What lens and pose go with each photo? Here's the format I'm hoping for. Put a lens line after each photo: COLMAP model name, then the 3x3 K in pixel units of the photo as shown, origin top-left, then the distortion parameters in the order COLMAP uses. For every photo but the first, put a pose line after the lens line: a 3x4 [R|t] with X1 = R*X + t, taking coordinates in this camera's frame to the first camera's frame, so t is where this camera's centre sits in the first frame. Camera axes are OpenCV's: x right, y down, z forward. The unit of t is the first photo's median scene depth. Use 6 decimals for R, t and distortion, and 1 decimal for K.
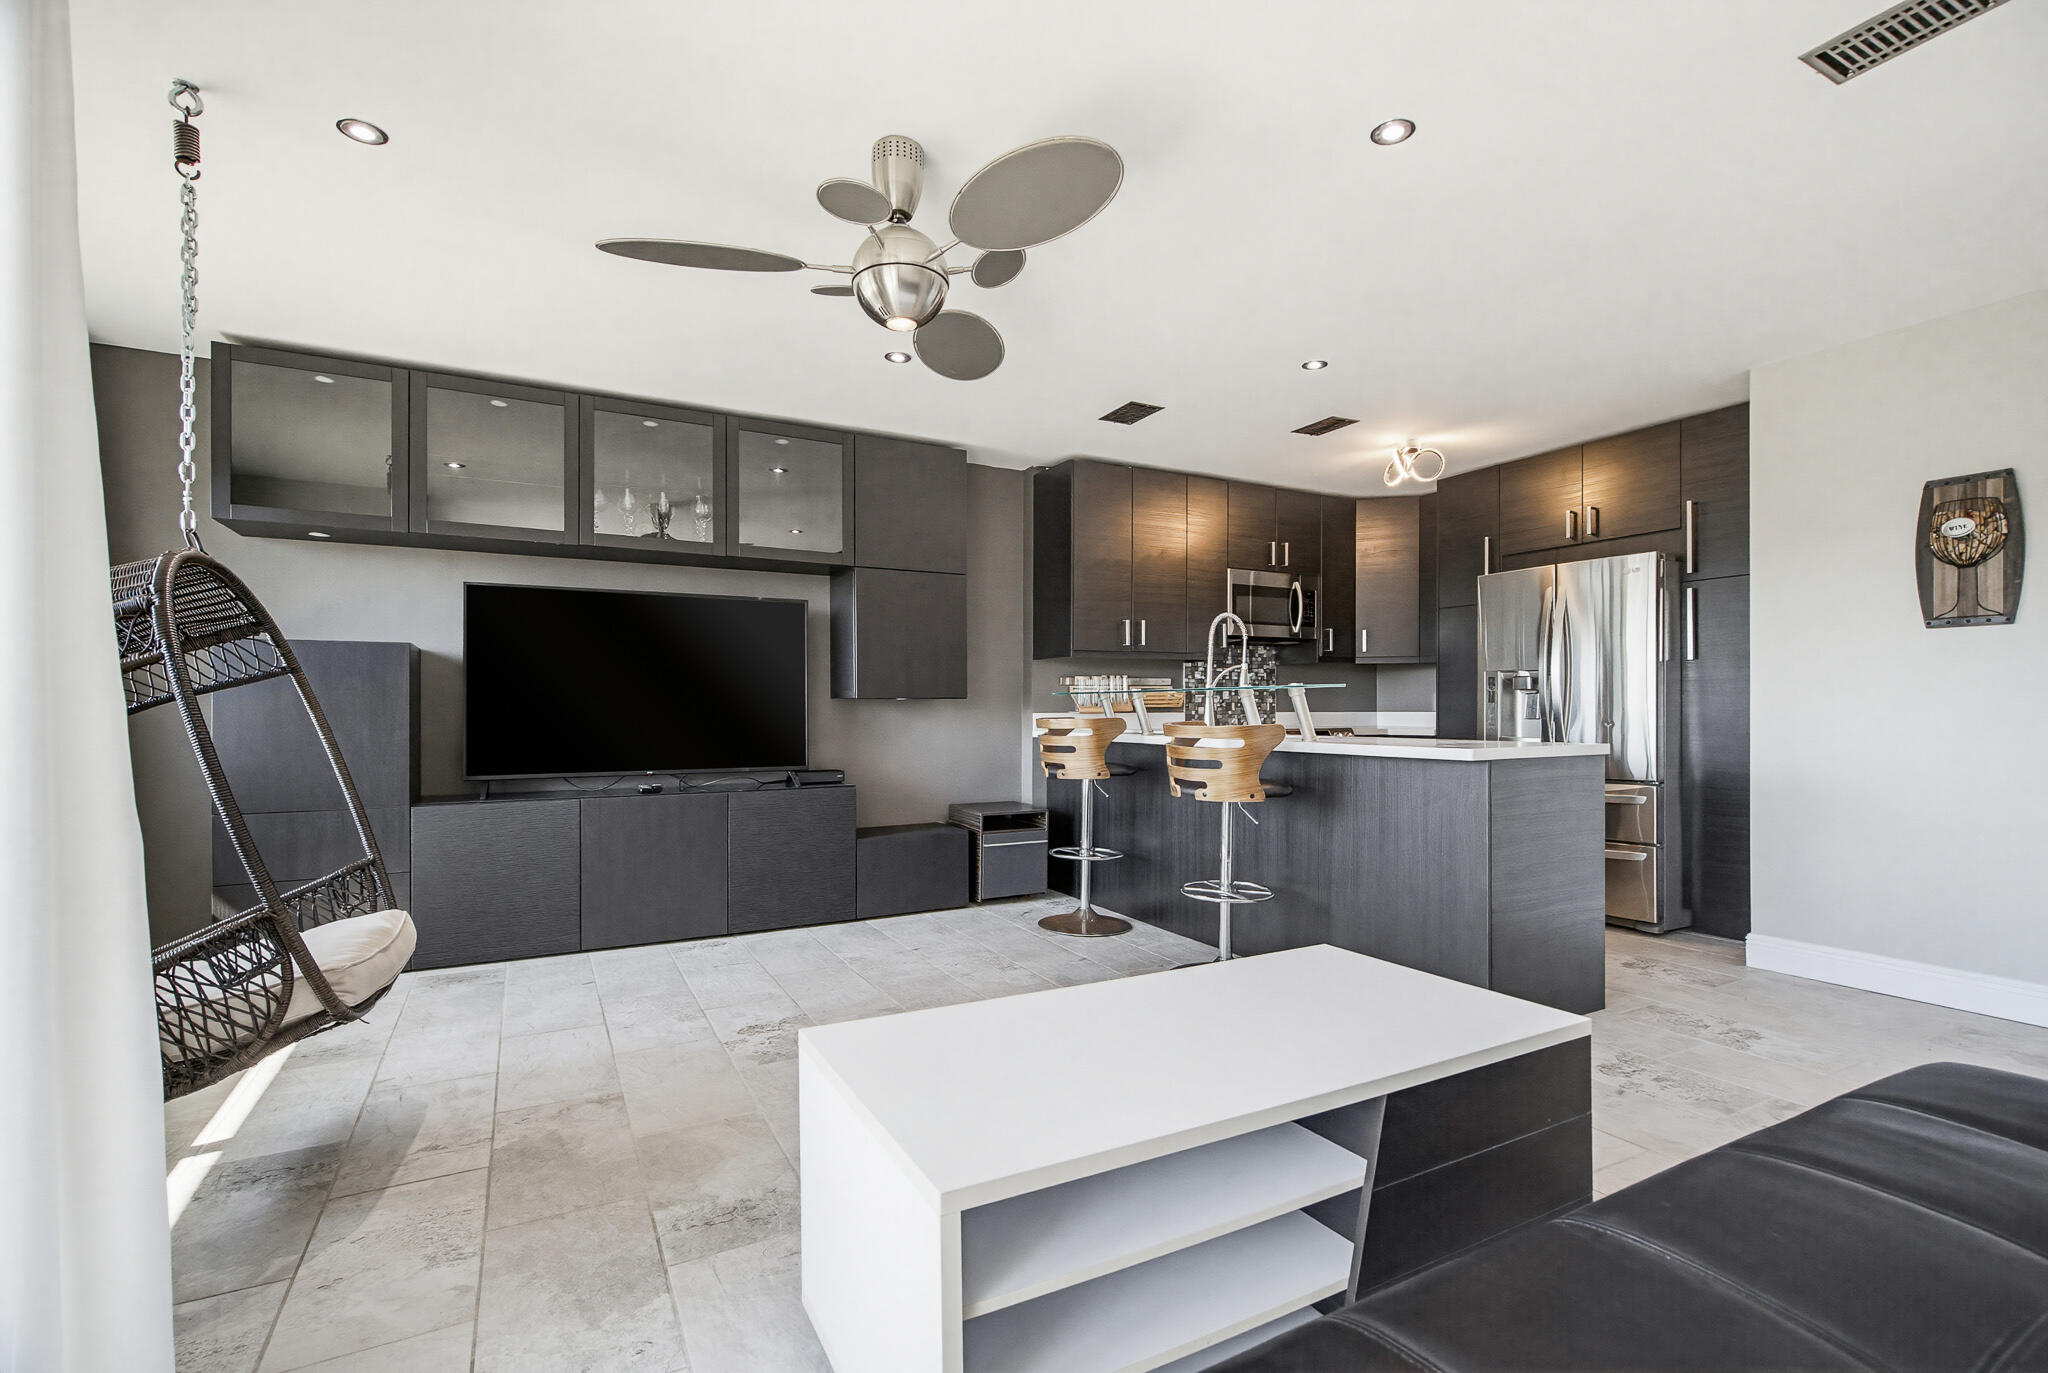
lens RADIAL K [[926.6, 0, 1021.0], [0, 926.6, 711.1], [0, 0, 1]] dist [0.003116, -0.002200]
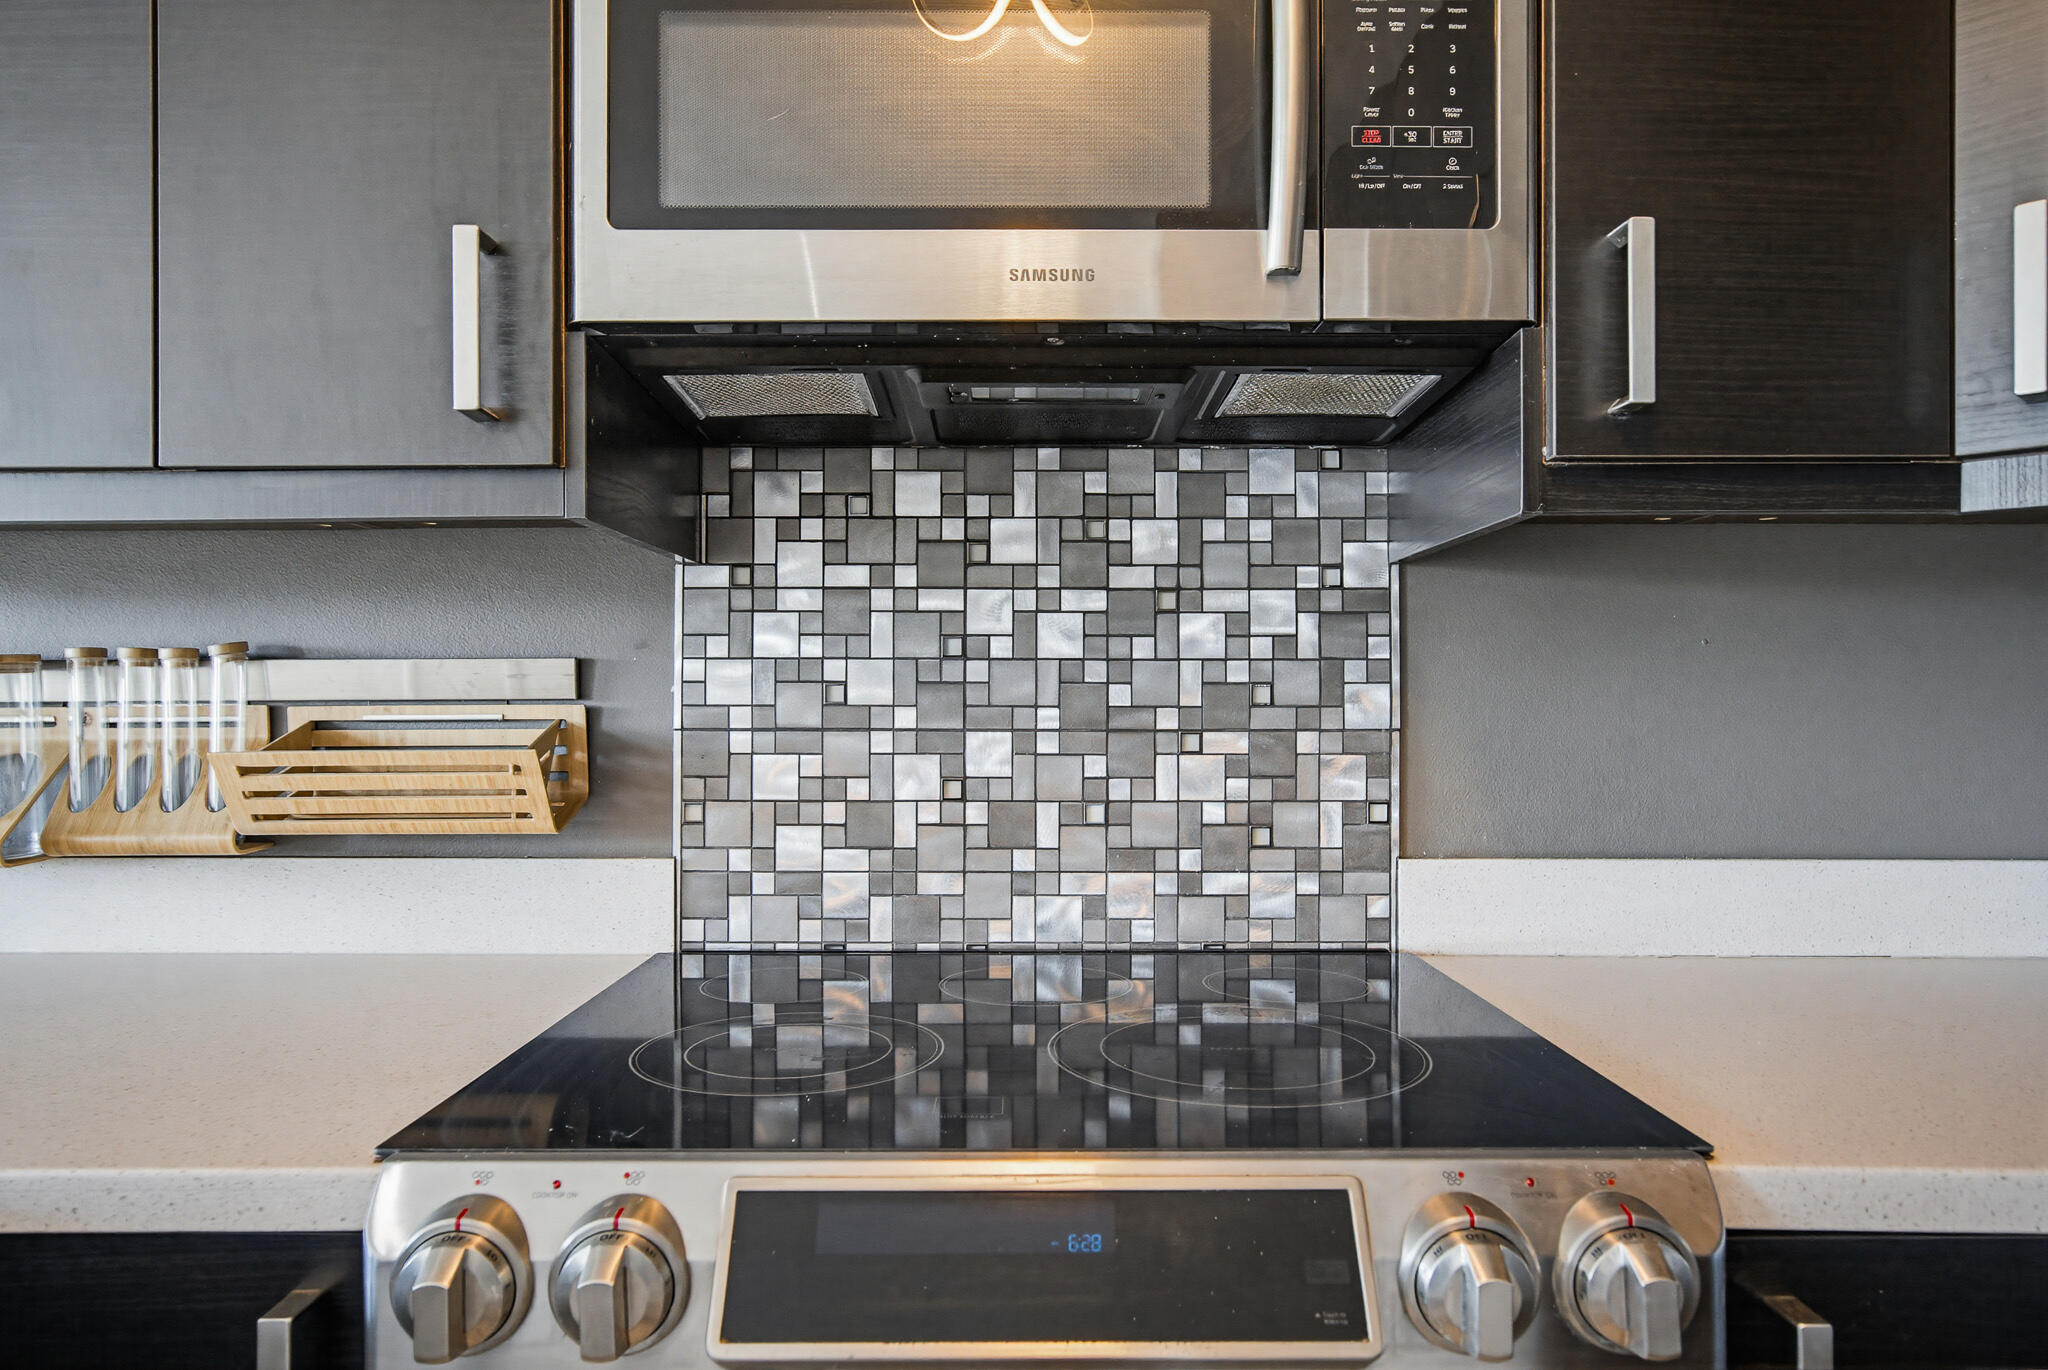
lens RADIAL K [[1301.5, 0, 1018.0], [0, 1301.5, 696.4], [0, 0, 1]] dist [-0.003001, 0.000370]
pose [[0.875975, -0.001214, -0.482355, 0.509744], [-0.003297, 0.999958, -0.008504, -0.038820], [0.482345, 0.009040, 0.875935, 1.209464]]
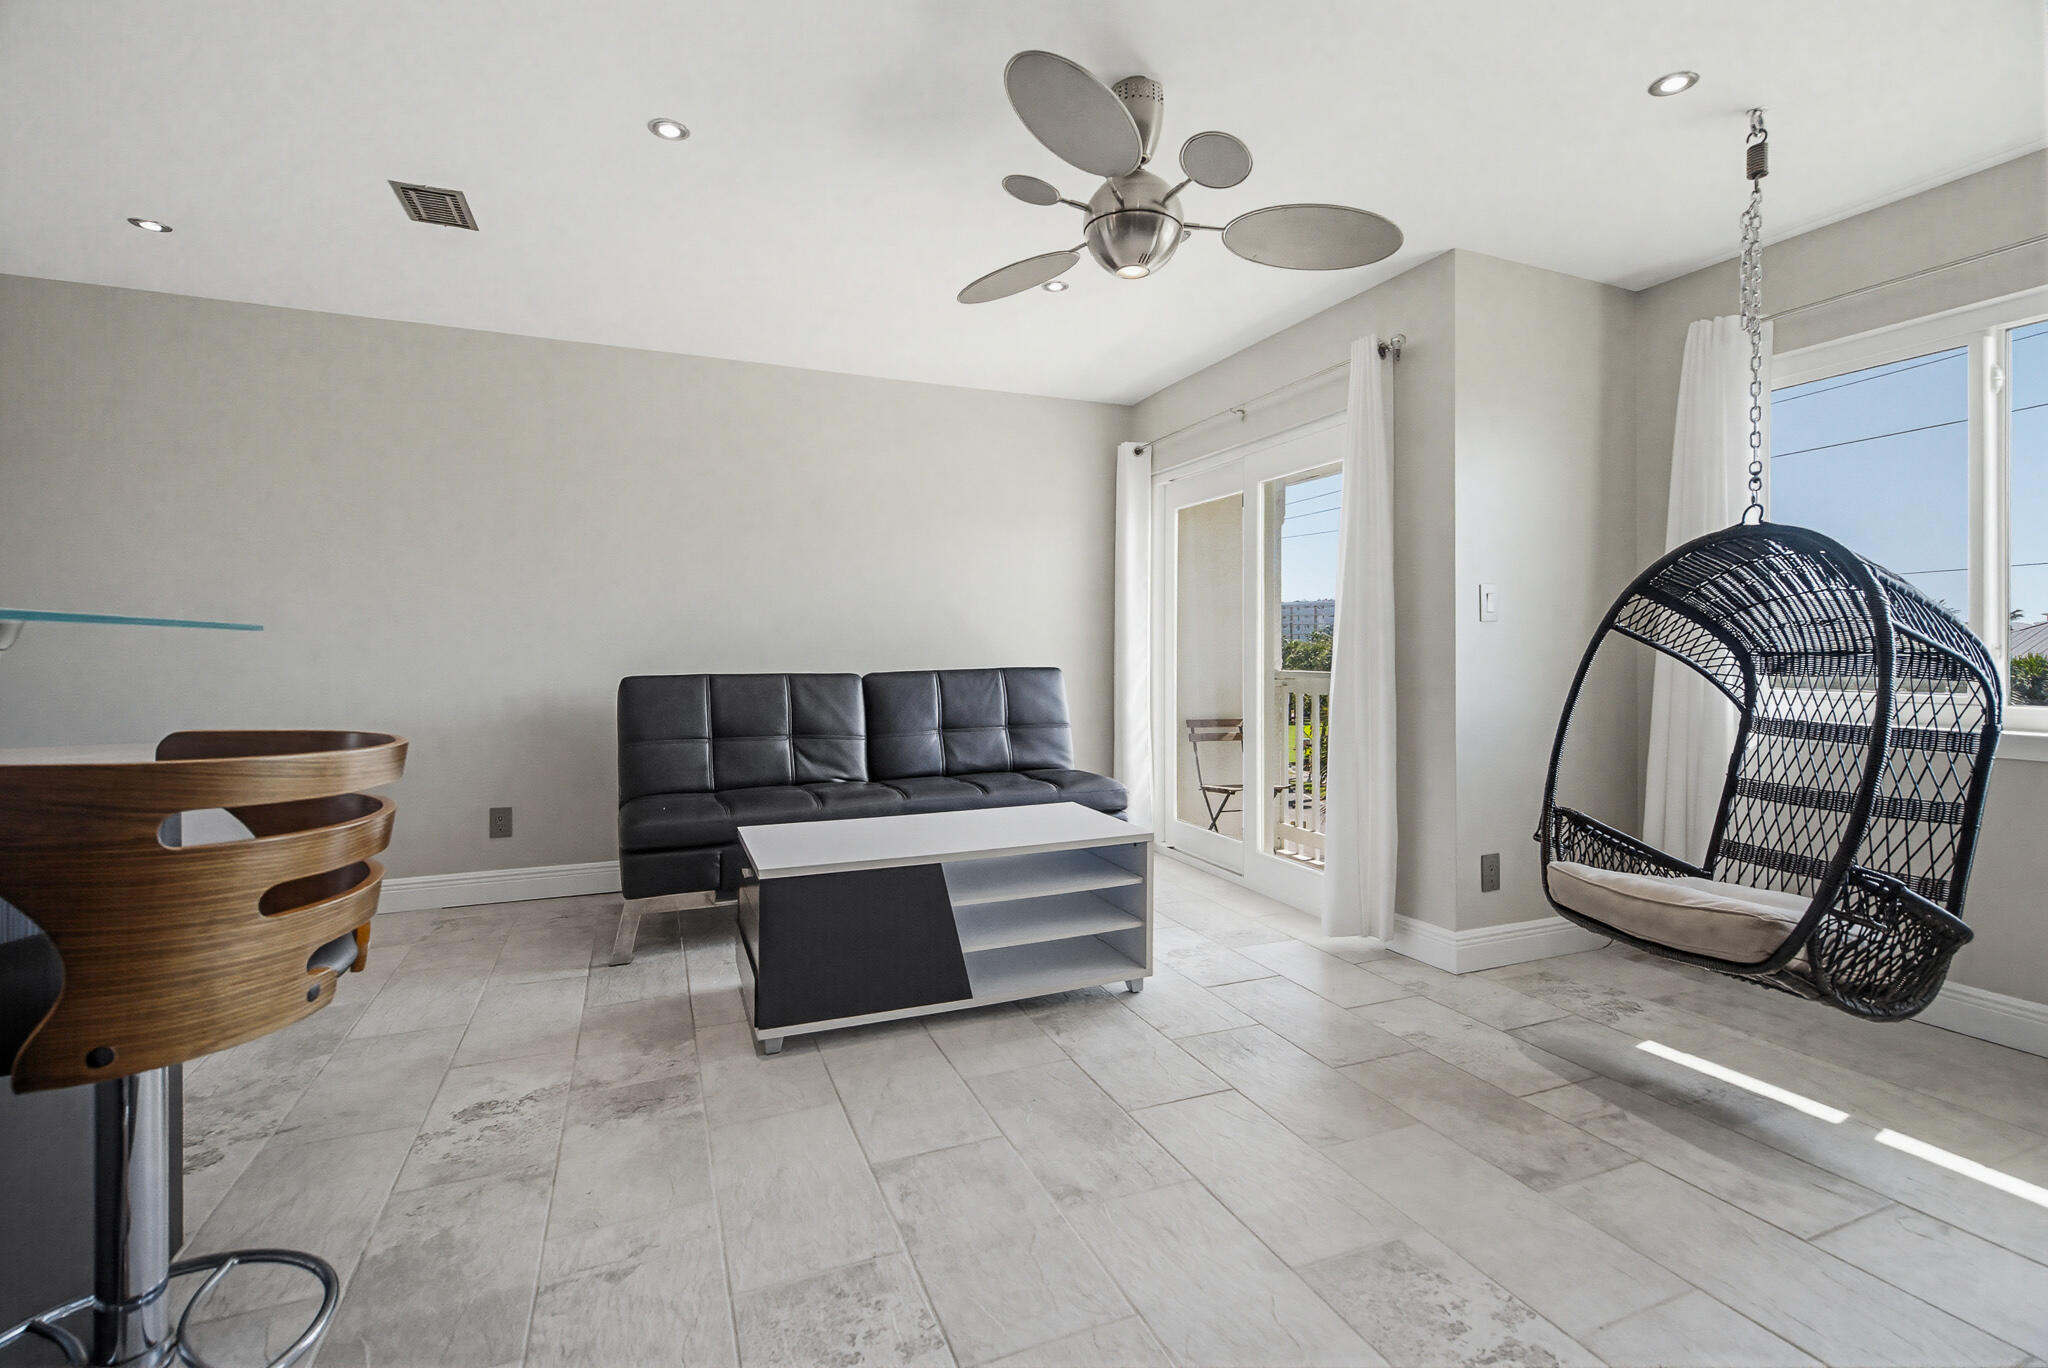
lens RADIAL K [[926.6, 0, 1034.4], [0, 926.6, 650.3], [0, 0, 1]] dist [0.003116, -0.002200]
pose [[-0.995535, 0.002683, 0.094359, -0.067376], [0.003092, 0.999986, 0.004190, -0.014282], [-0.094347, 0.004464, -0.995529, 1.141423]]
